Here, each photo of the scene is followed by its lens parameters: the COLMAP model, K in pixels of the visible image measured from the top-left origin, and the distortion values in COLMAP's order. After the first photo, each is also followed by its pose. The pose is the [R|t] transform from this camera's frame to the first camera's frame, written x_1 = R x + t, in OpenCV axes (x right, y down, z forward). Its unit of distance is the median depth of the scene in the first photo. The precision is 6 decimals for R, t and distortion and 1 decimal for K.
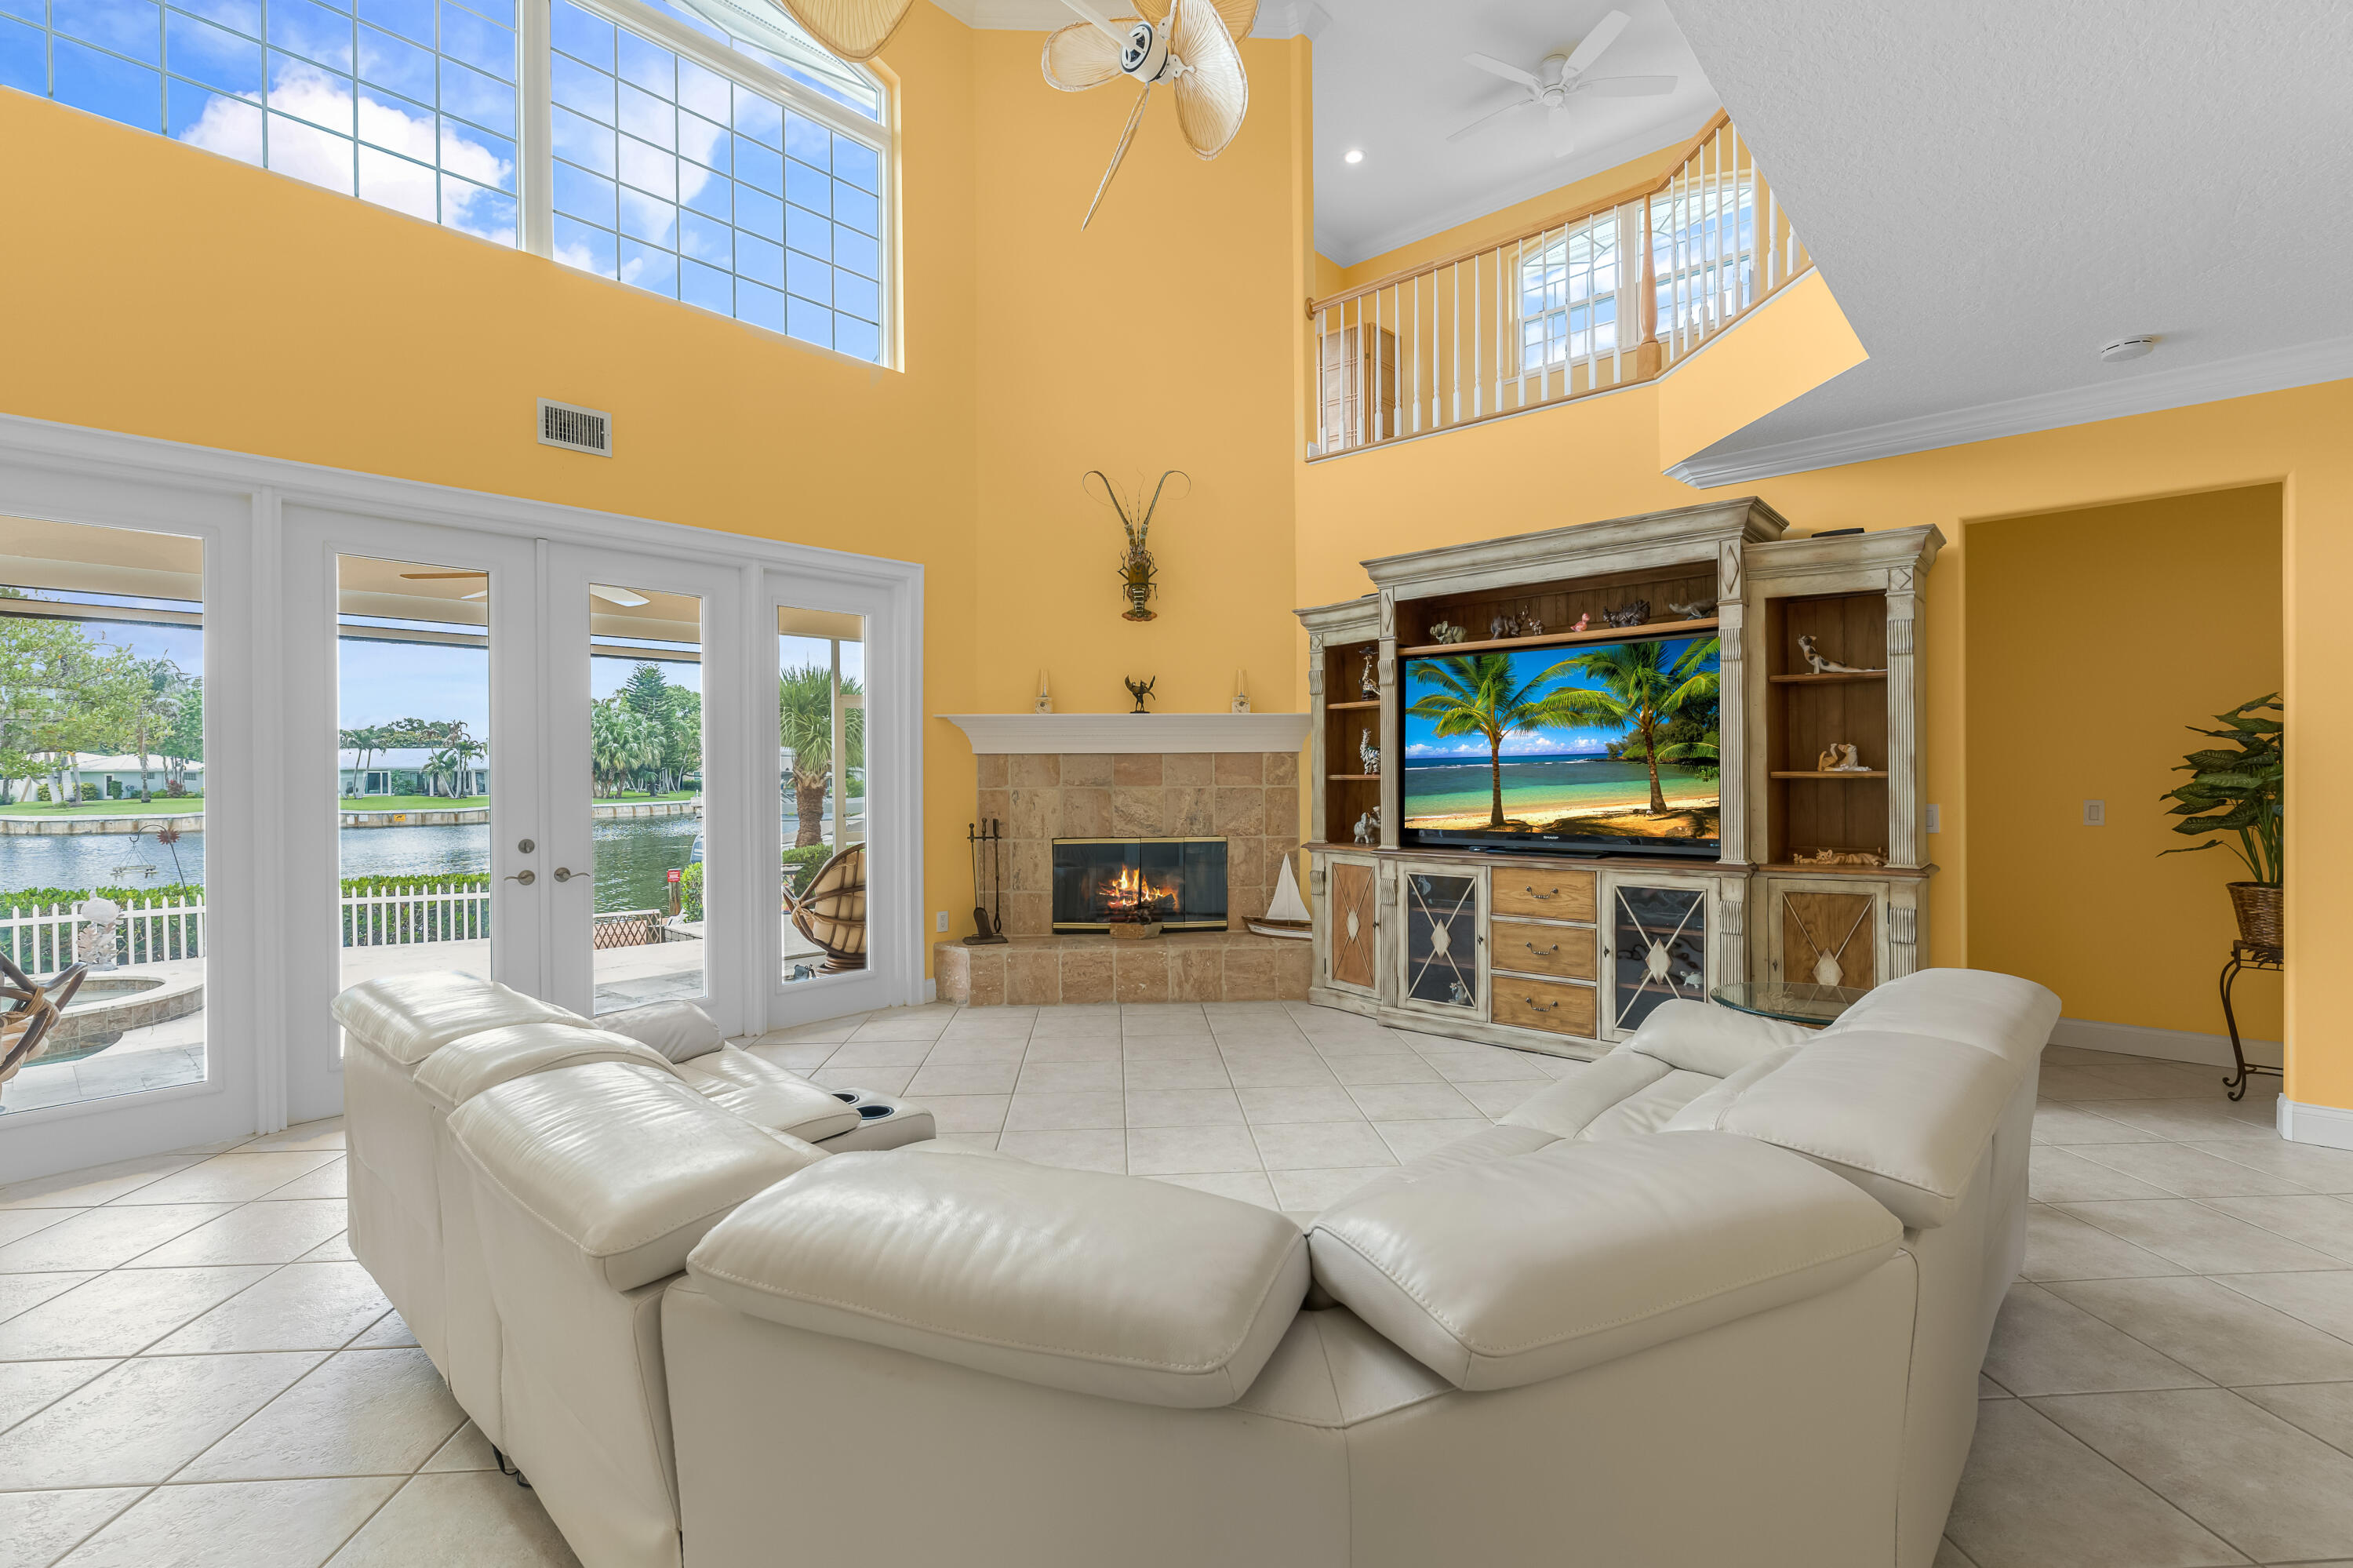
lens RADIAL K [[1054.2, 0, 1183.1], [0, 1054.2, 766.1], [0, 0, 1]] dist [-0.000686, -0.000186]
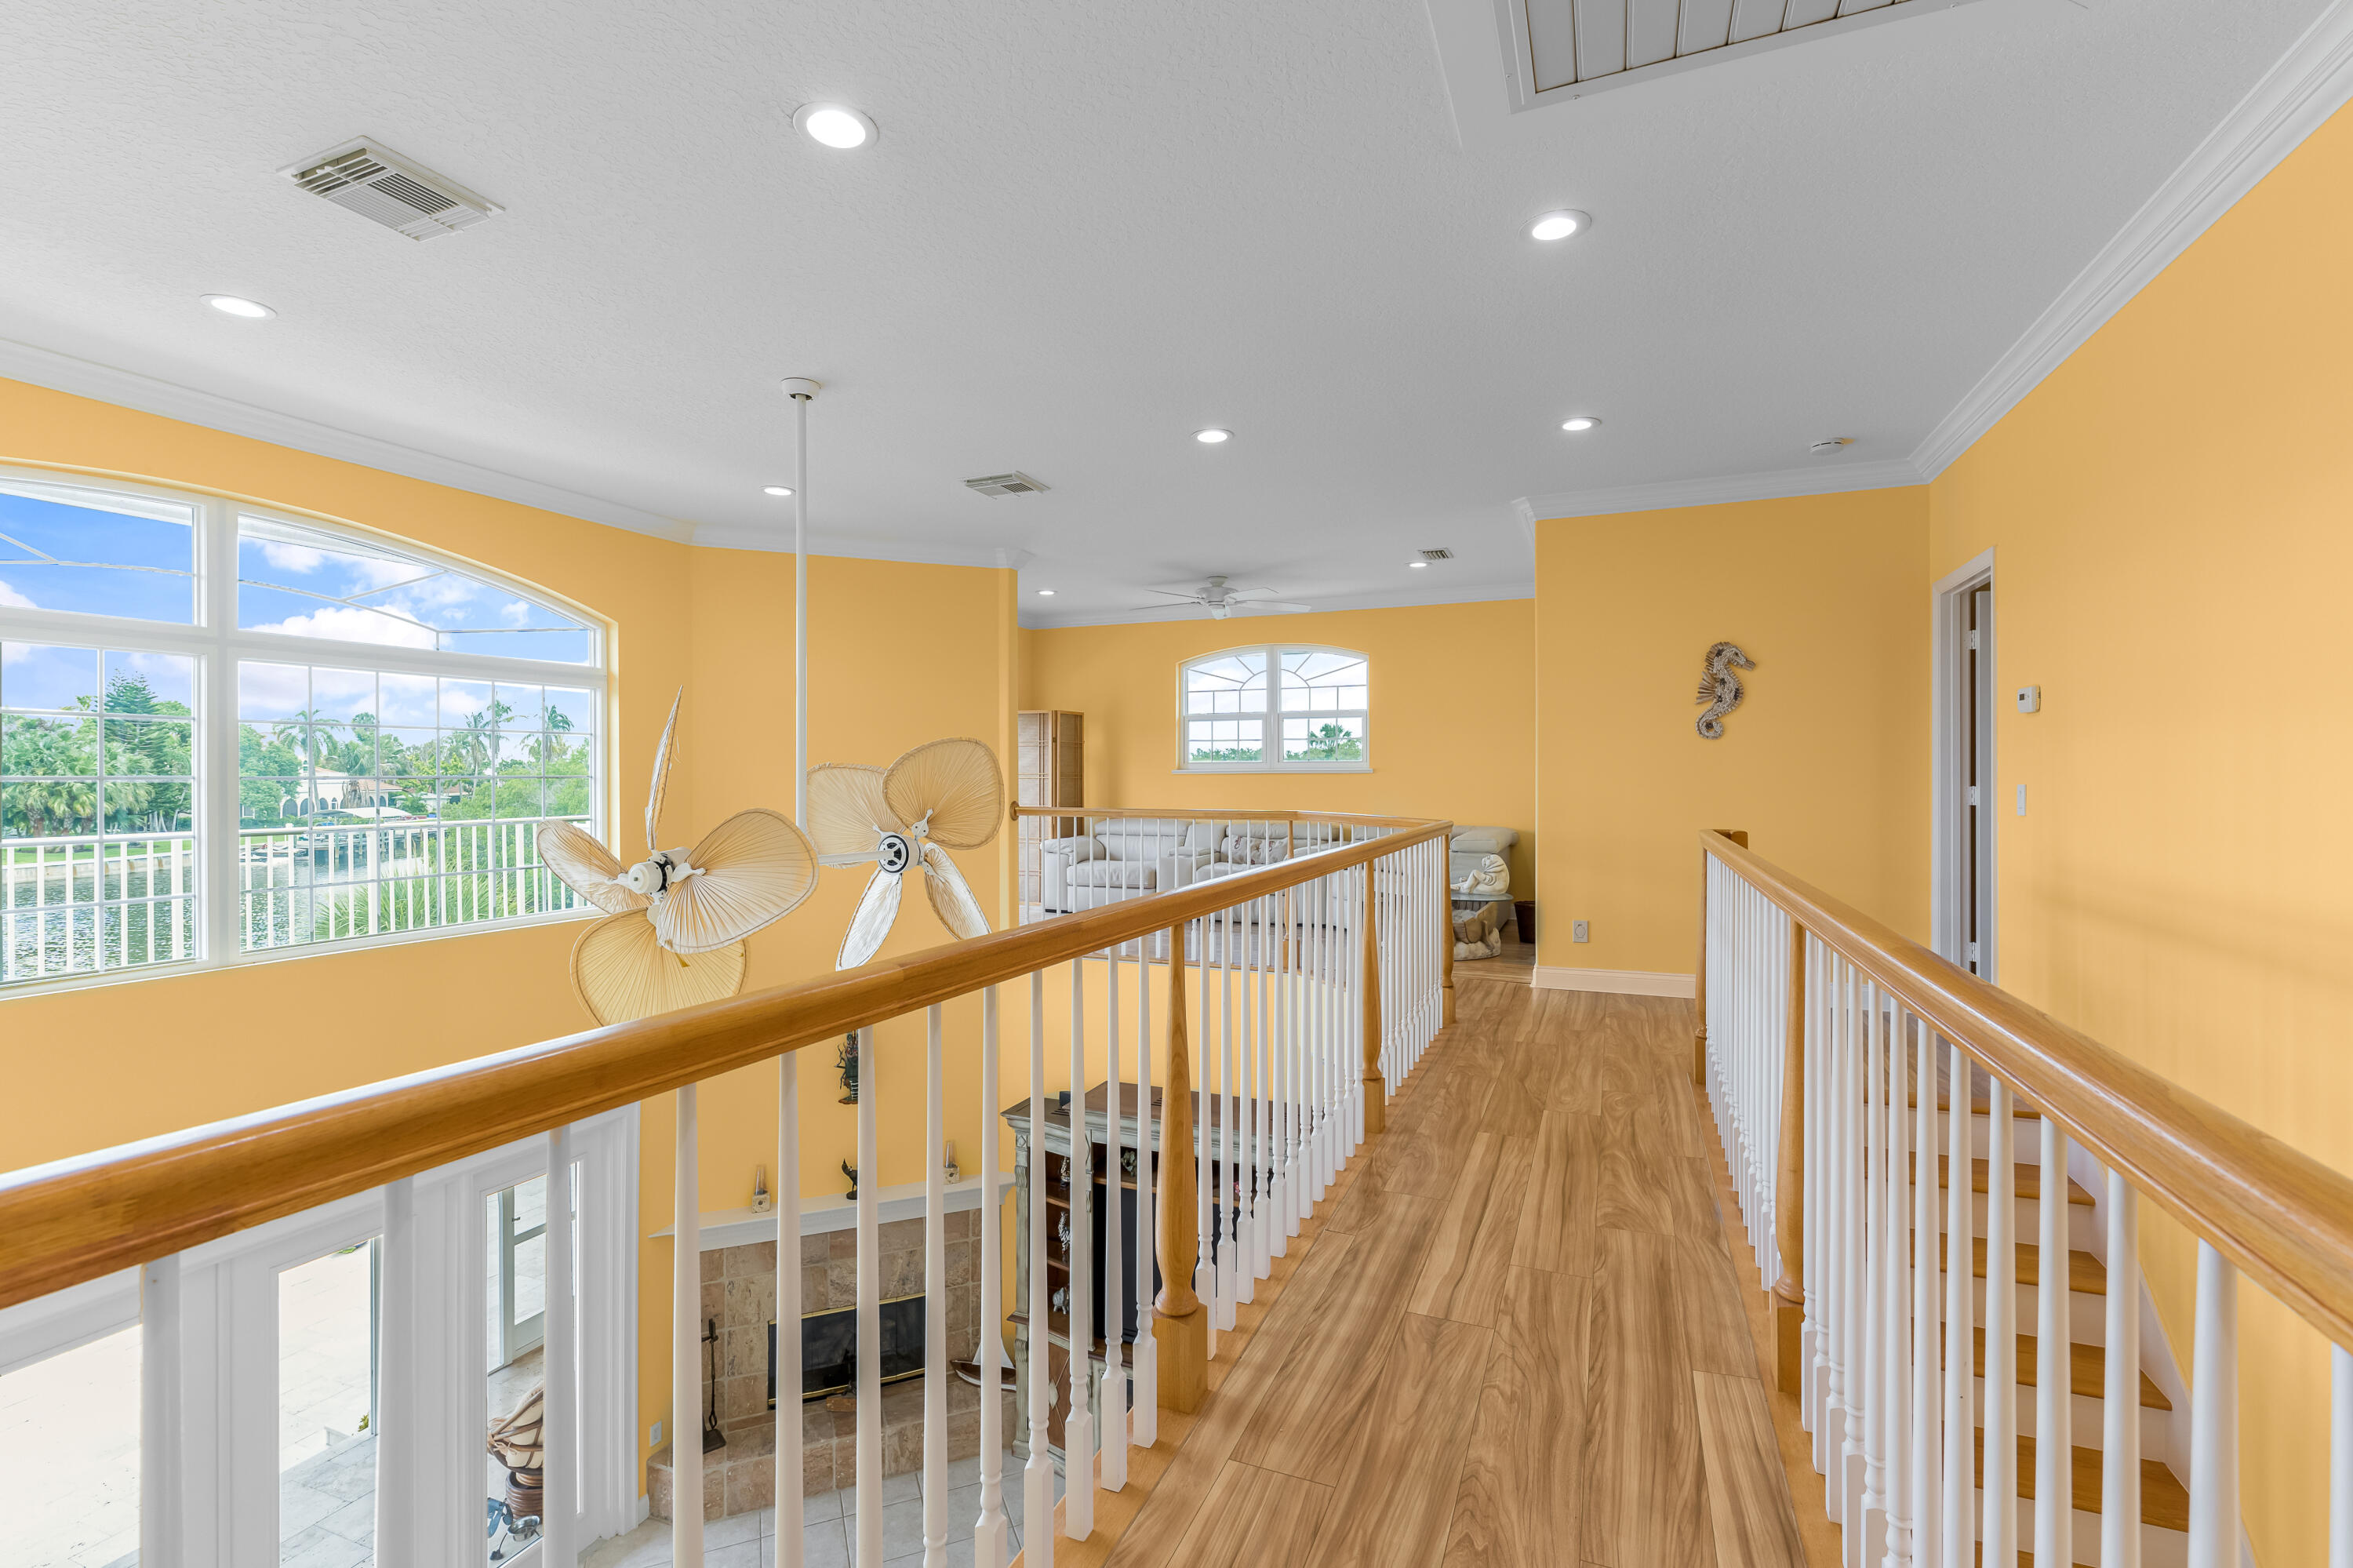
lens RADIAL K [[1054.2, 0, 1179.5], [0, 1054.2, 774.9], [0, 0, 1]] dist [-0.000686, -0.000186]
pose [[0.948913, 0.005781, 0.315485, -0.069701], [-0.006035, 0.999982, -0.000171, -0.479459], [-0.315480, -0.001741, 0.948931, -0.125785]]
